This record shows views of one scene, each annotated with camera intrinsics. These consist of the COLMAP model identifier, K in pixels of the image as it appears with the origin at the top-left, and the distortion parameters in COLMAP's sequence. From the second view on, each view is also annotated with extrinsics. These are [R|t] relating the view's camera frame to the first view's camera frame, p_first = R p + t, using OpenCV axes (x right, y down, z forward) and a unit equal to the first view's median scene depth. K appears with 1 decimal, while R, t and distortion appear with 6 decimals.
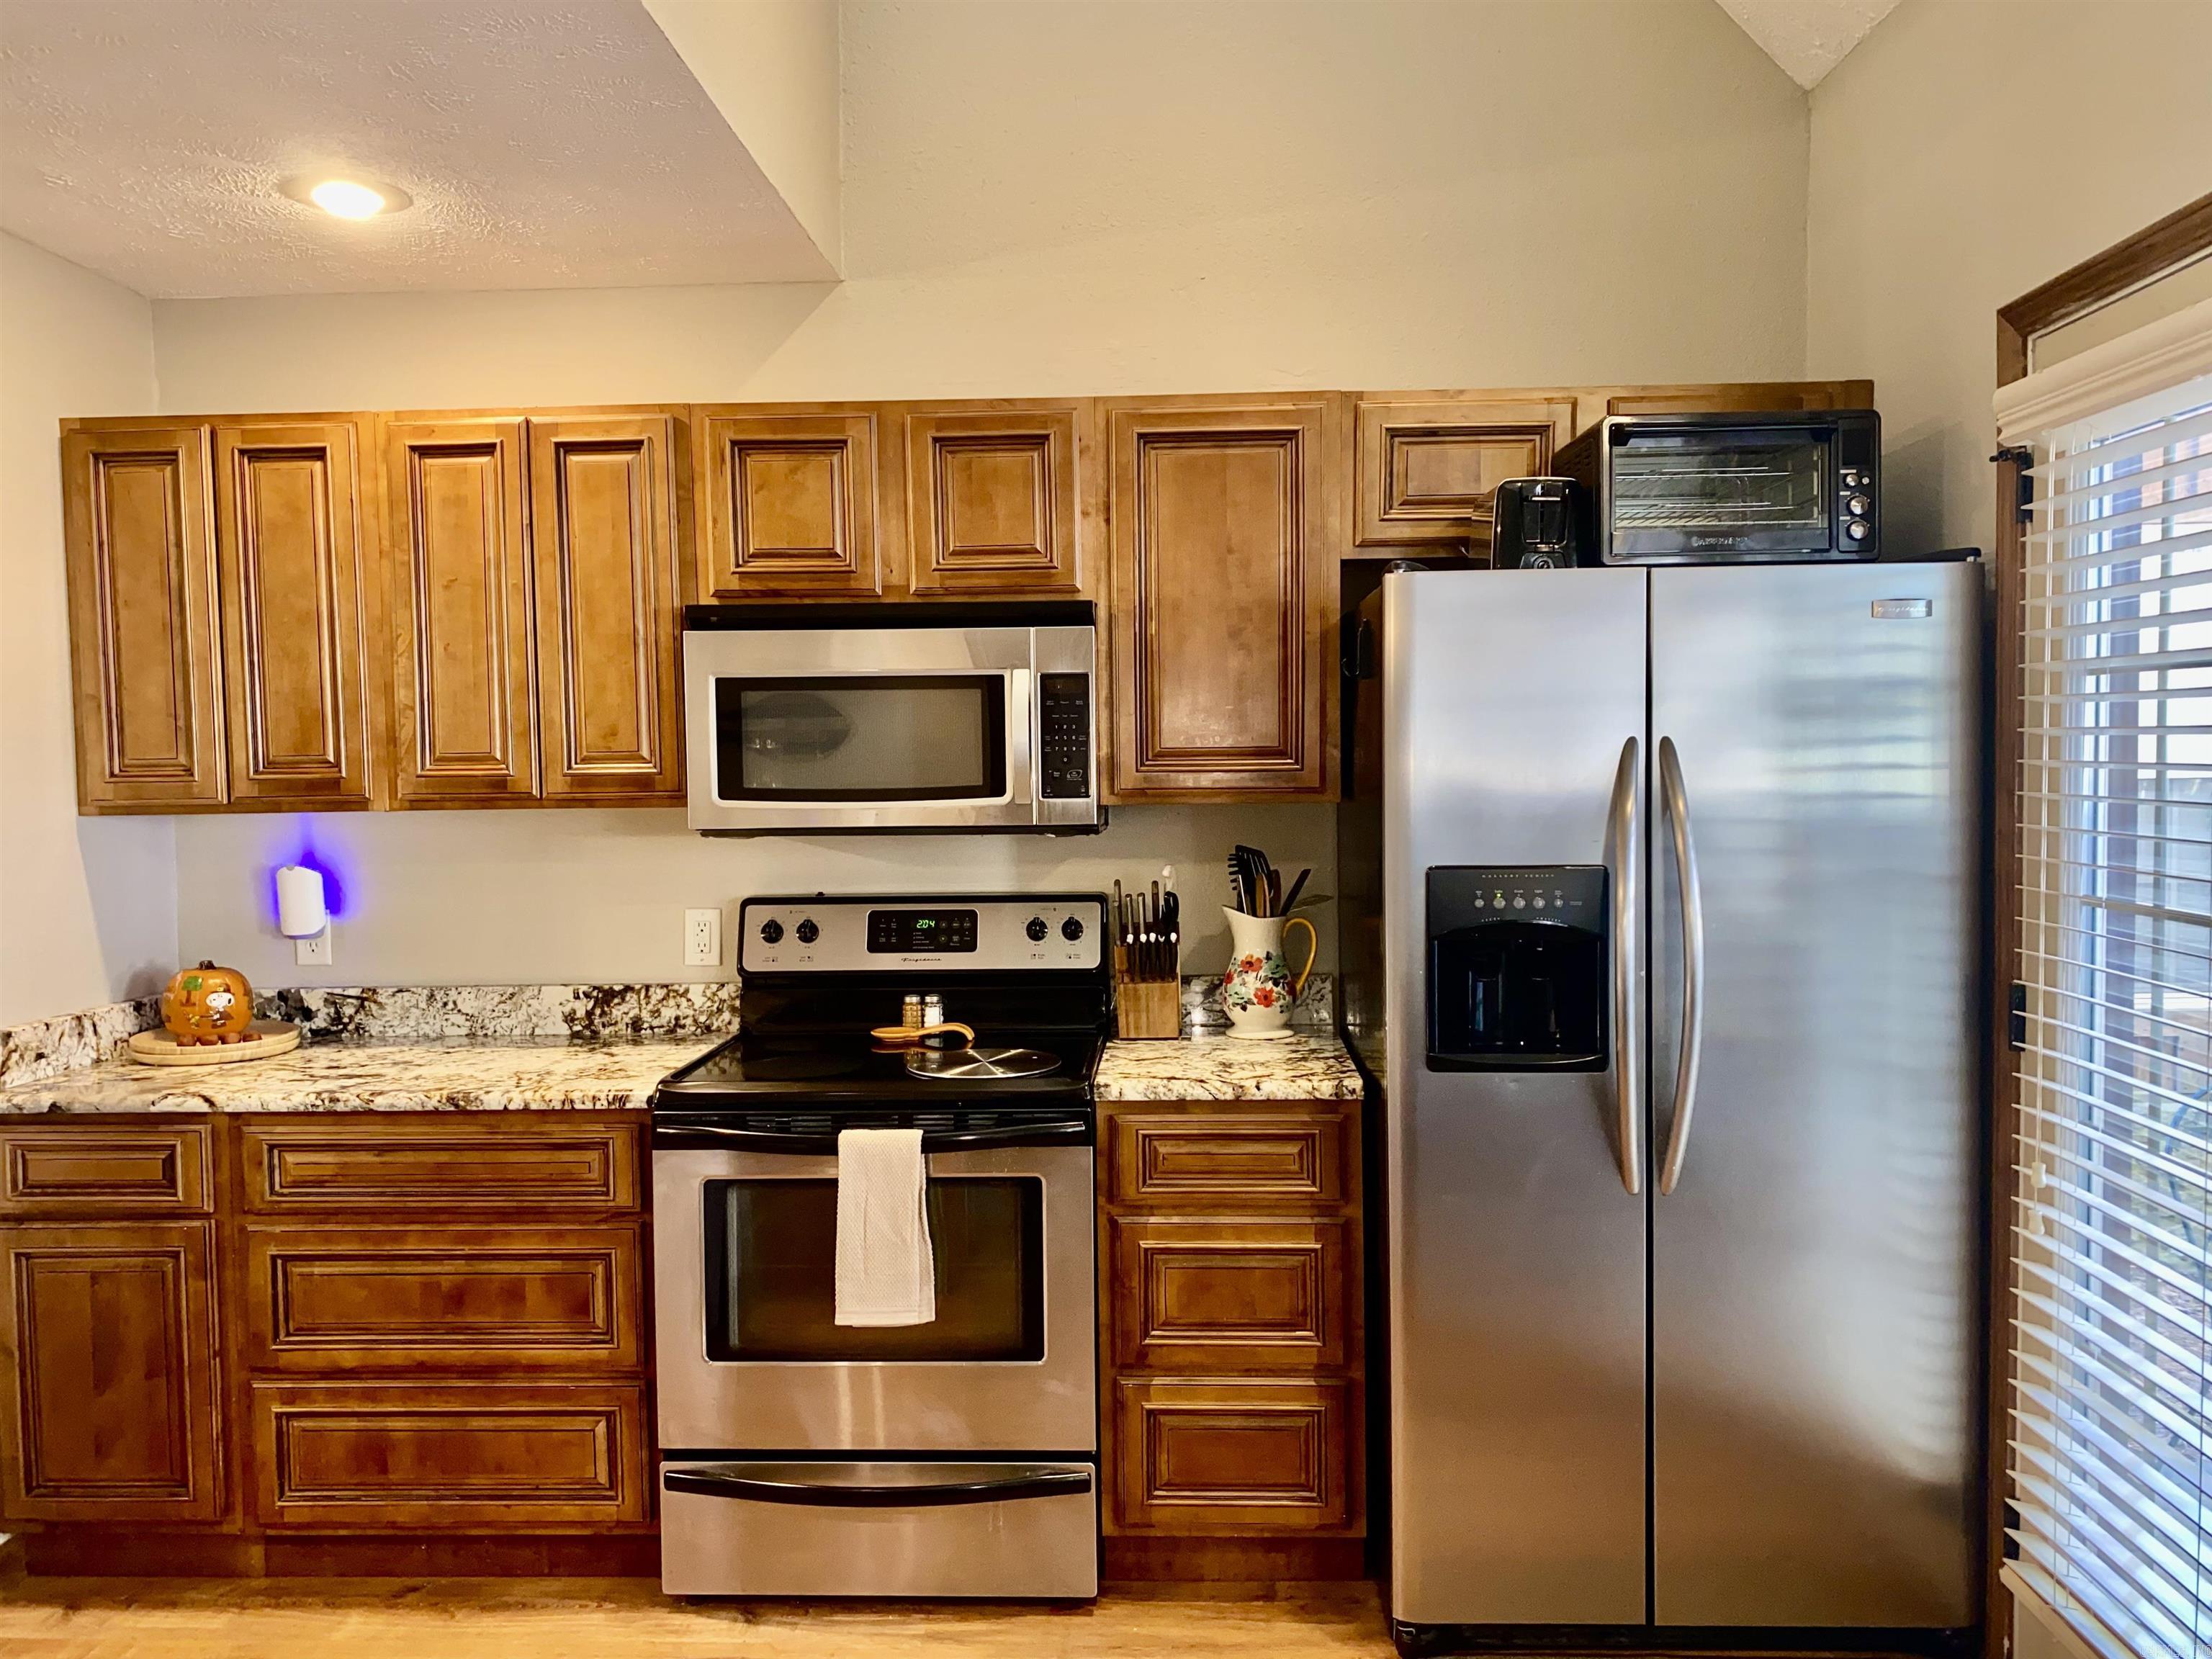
lens RADIAL K [[1679.1, 0, 1099.6], [0, 1679.1, 834.4], [0, 0, 1]] dist [0.028392, -0.022205]
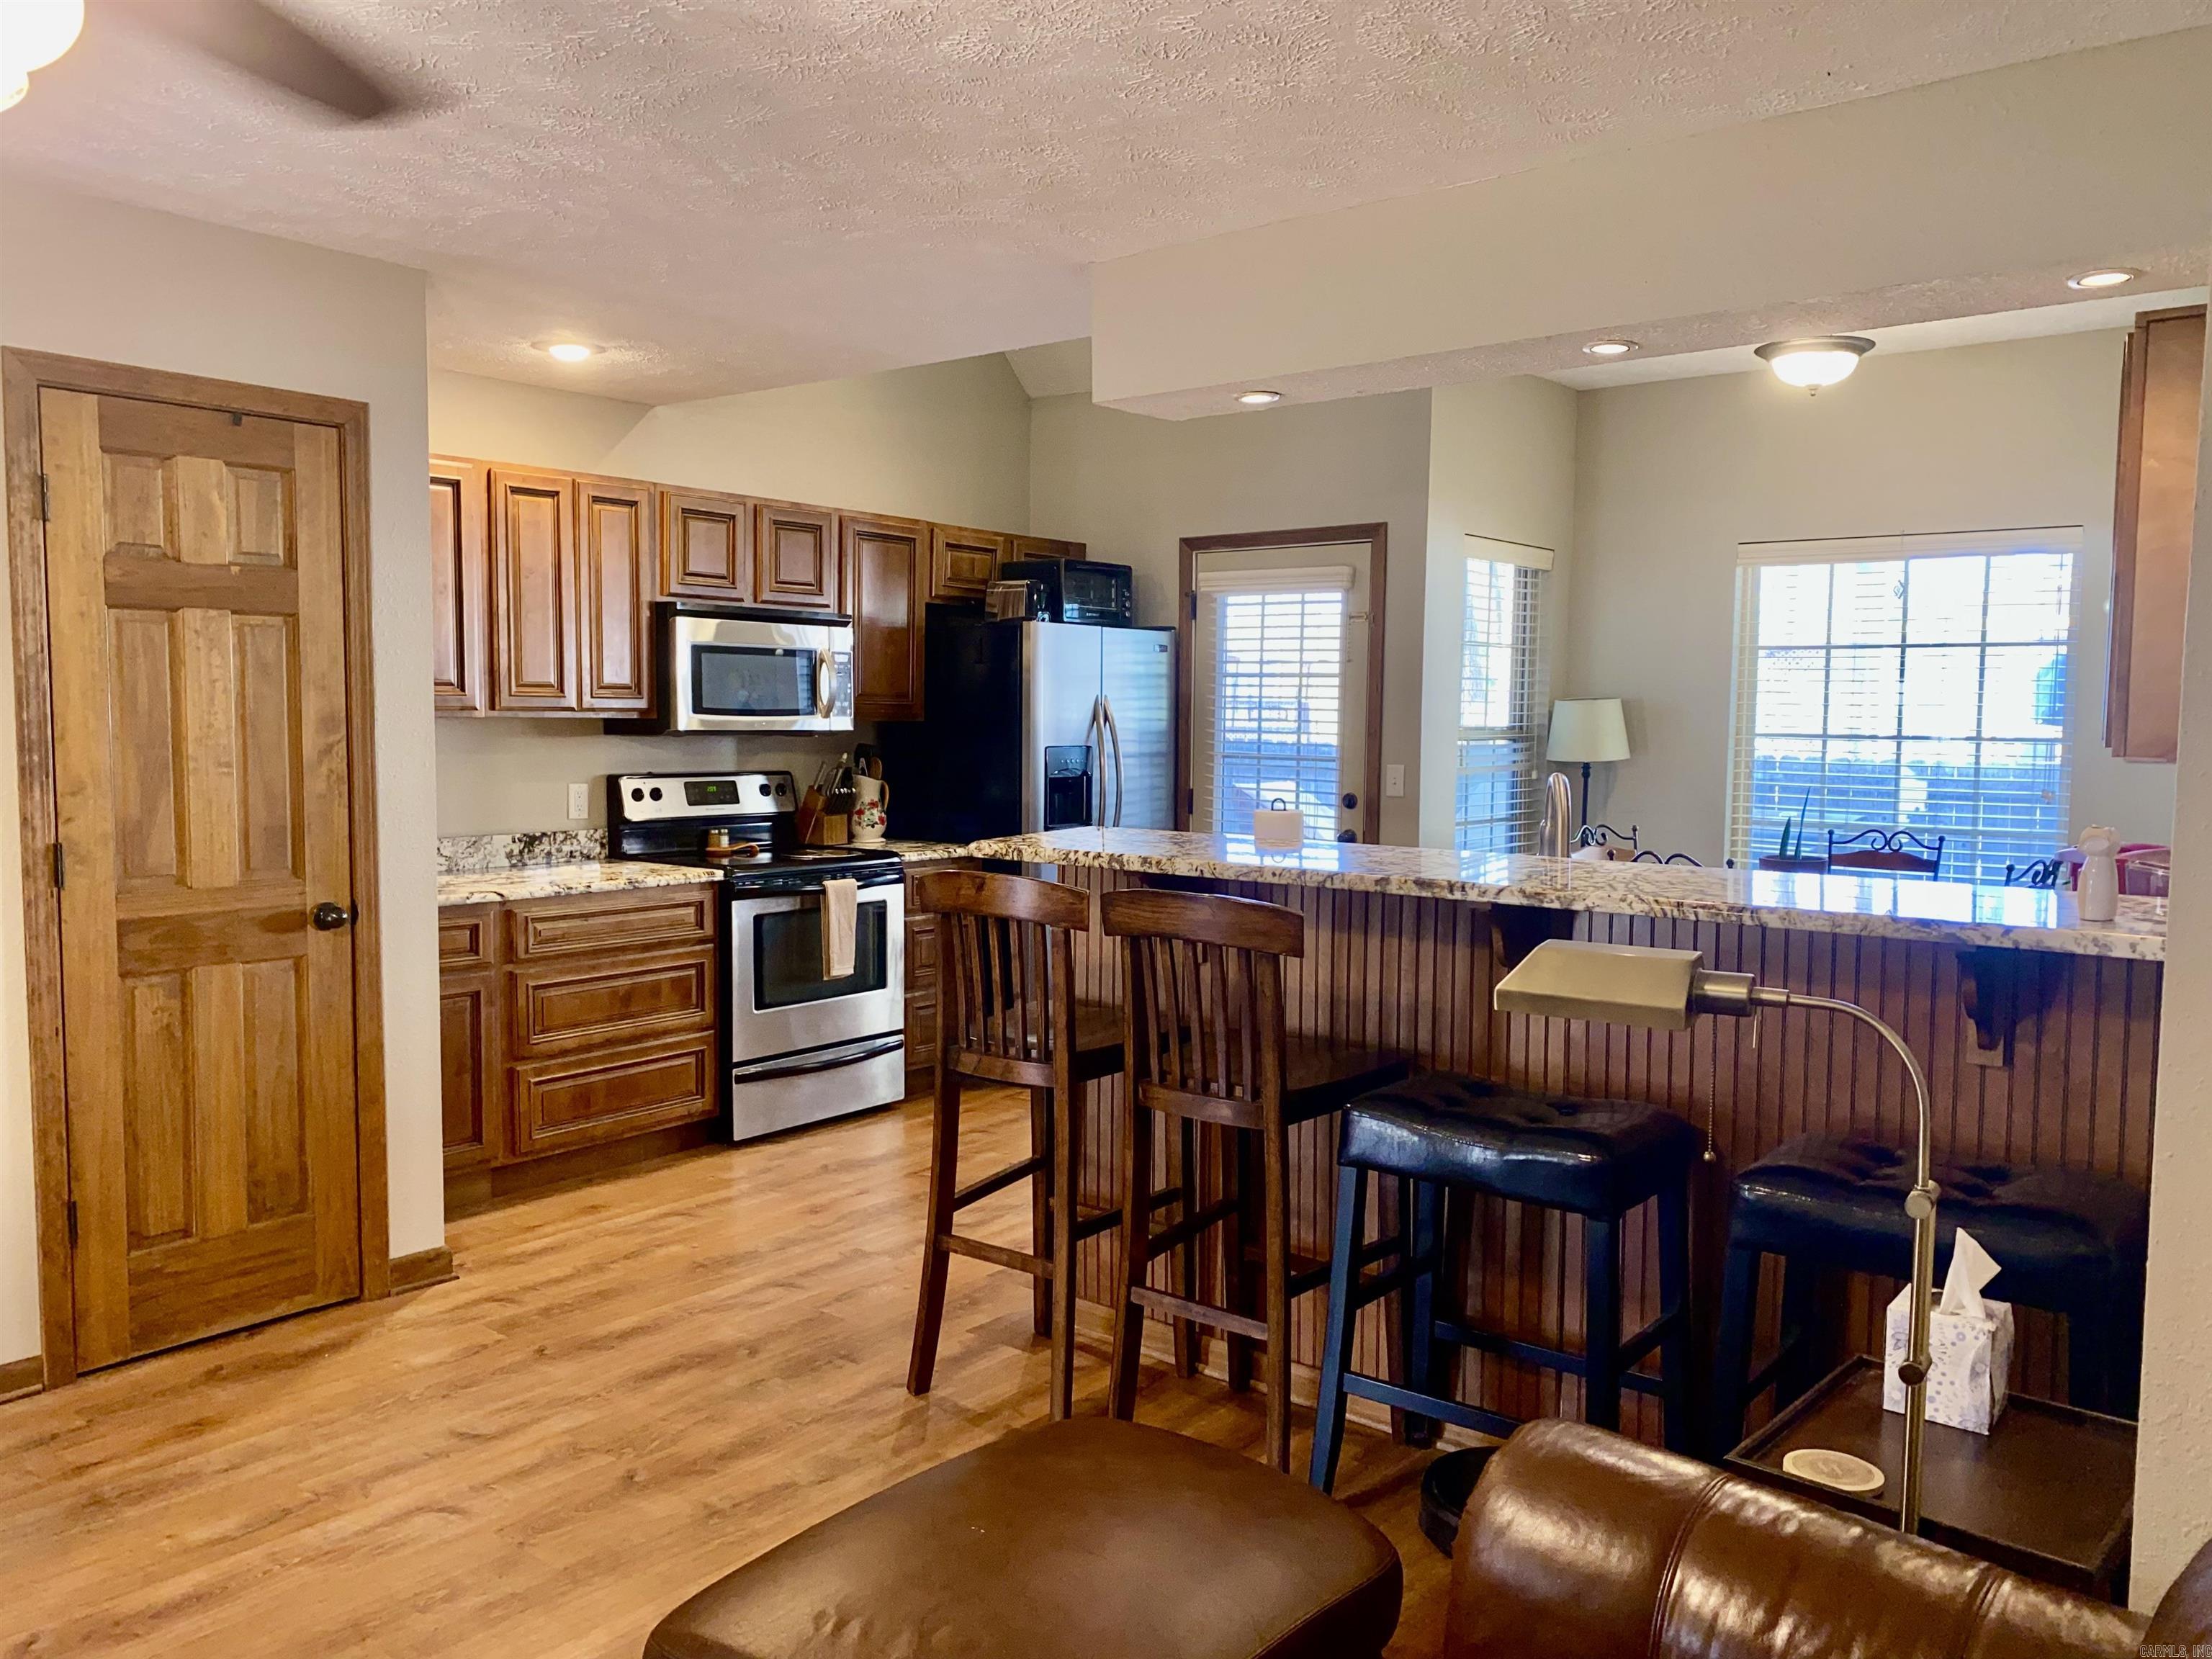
lens RADIAL K [[1679.1, 0, 1098.5], [0, 1679.1, 840.3], [0, 0, 1]] dist [0.028392, -0.022205]
pose [[0.592664, -0.041775, 0.804366, -1.400788], [0.015892, 0.999066, 0.040177, 0.047762], [-0.805293, -0.011029, 0.592775, -0.392982]]
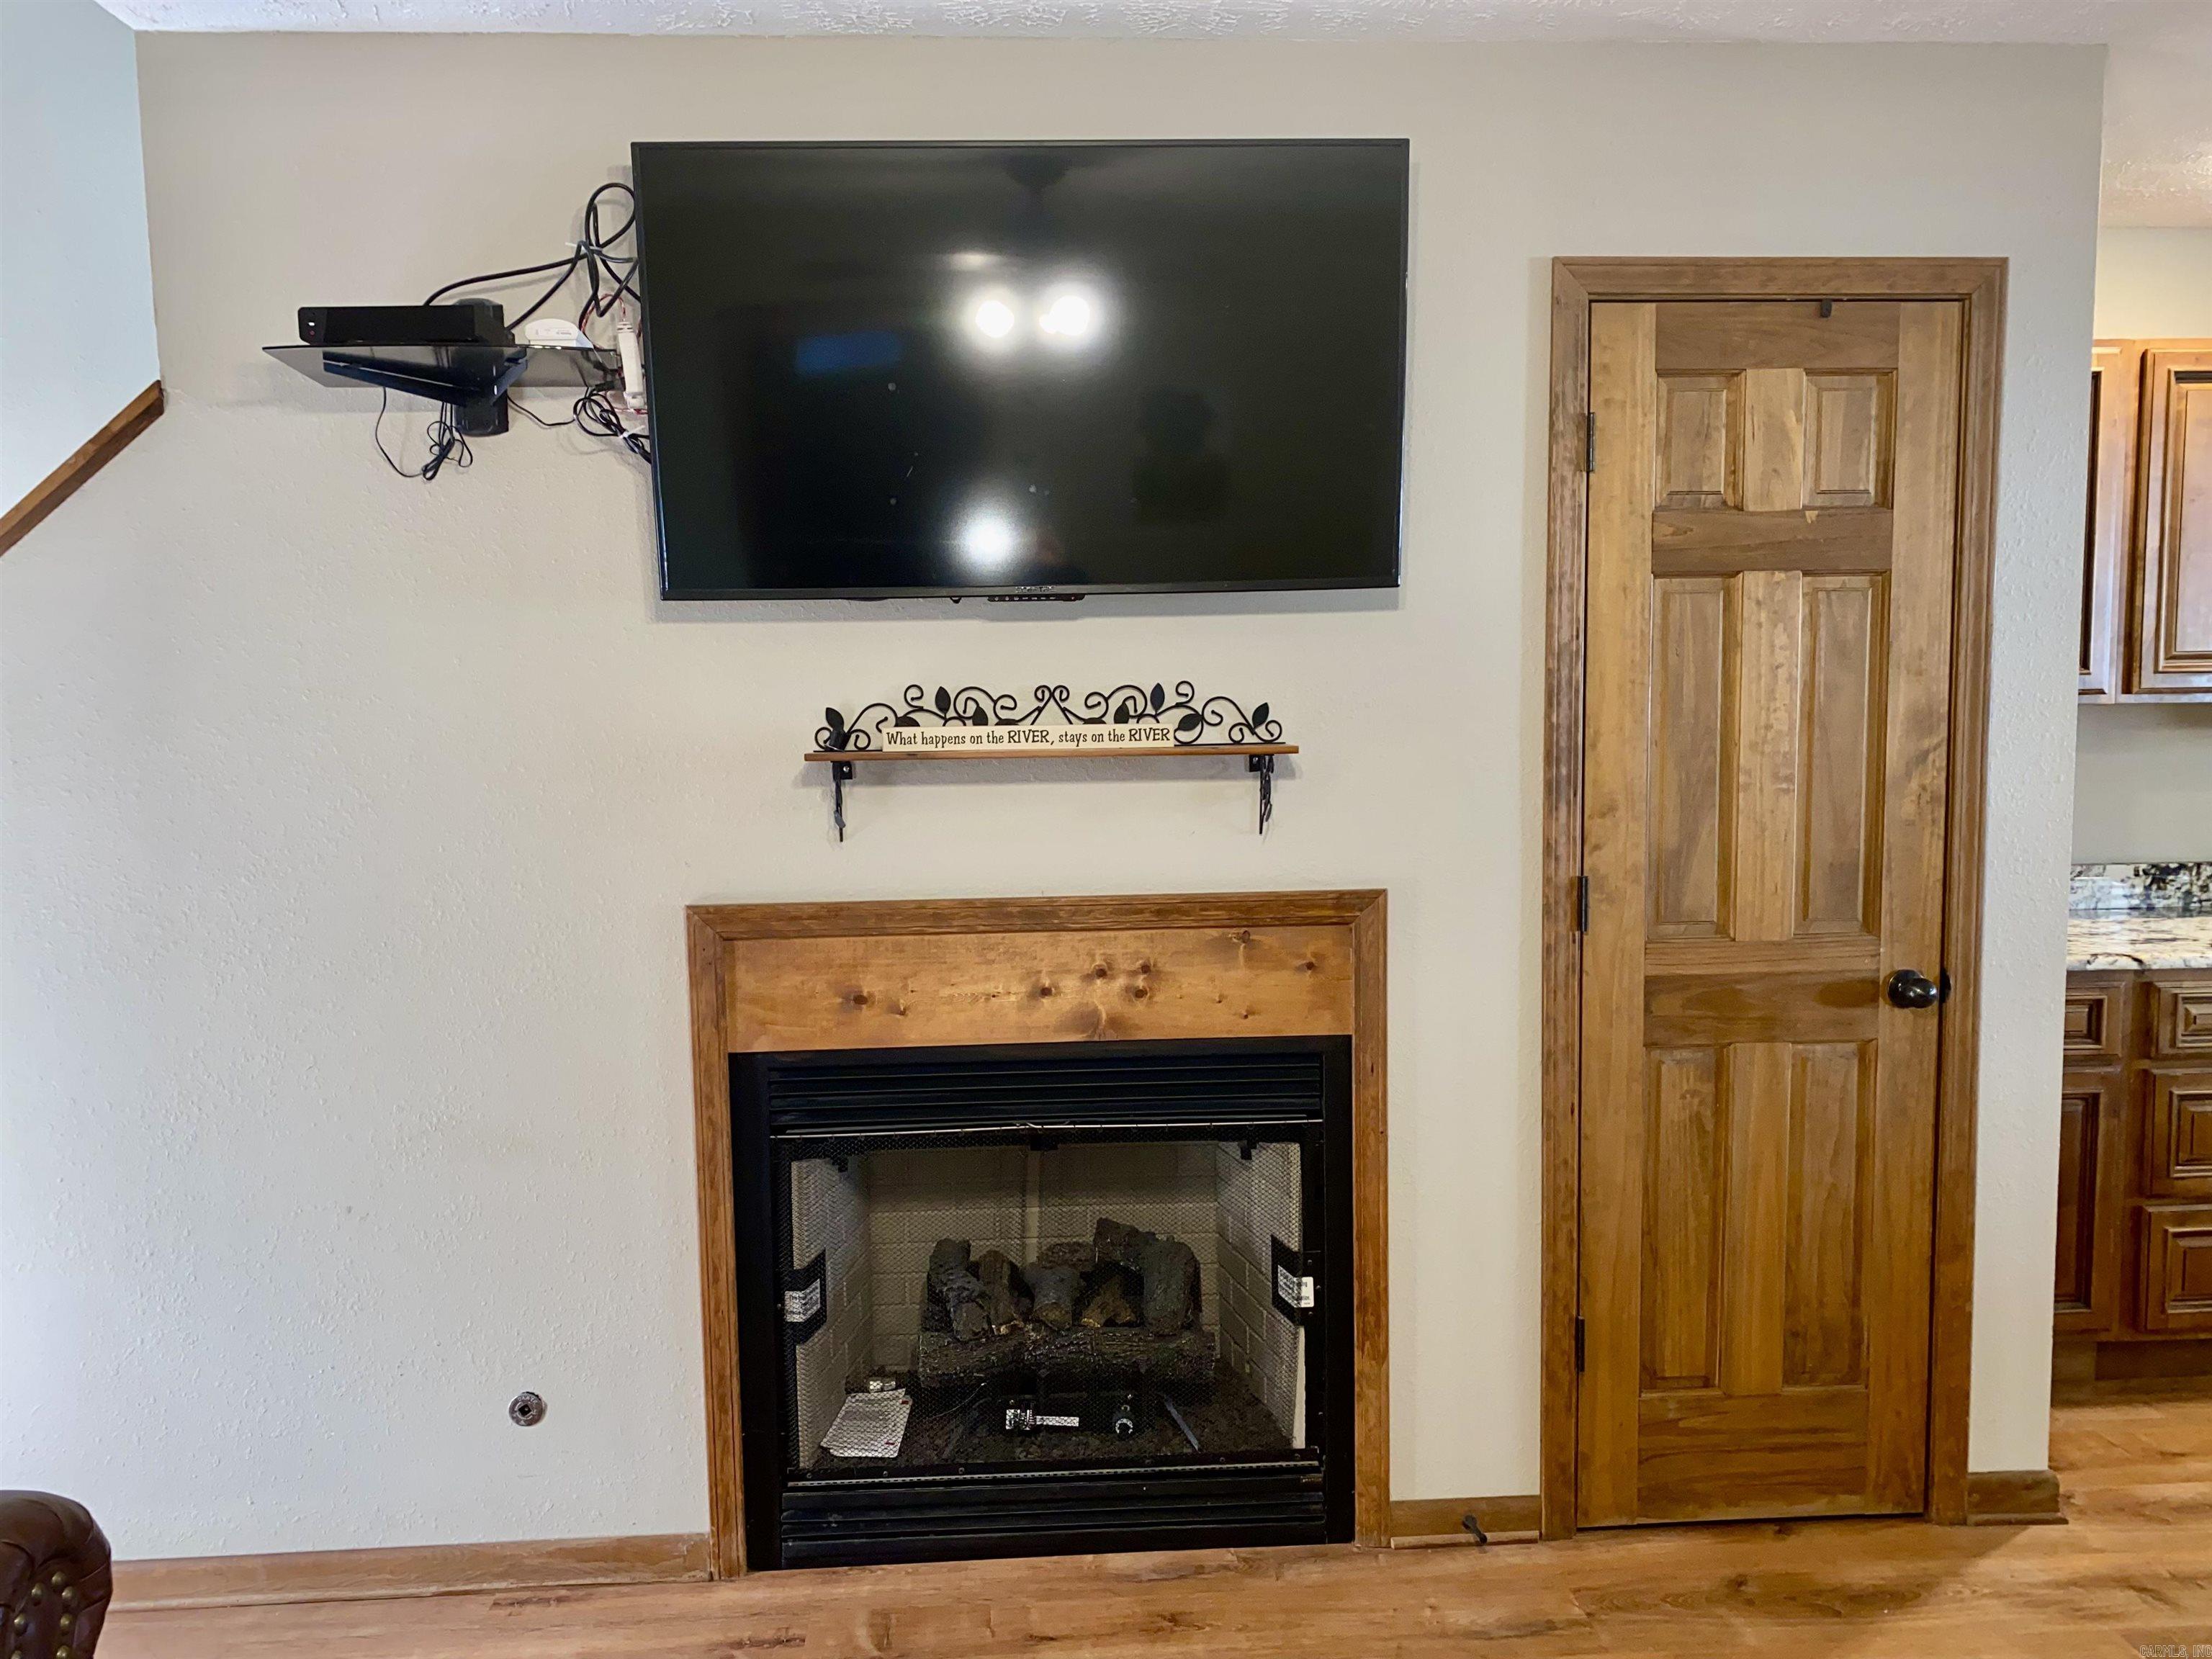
lens RADIAL K [[1679.1, 0, 1110.8], [0, 1679.1, 836.3], [0, 0, 1]] dist [0.028392, -0.022205]
pose [[0.993385, -0.008335, 0.114530, -1.260154], [0.003146, 0.998963, 0.045411, 0.021312], [-0.114790, -0.044750, 0.992381, -0.032489]]
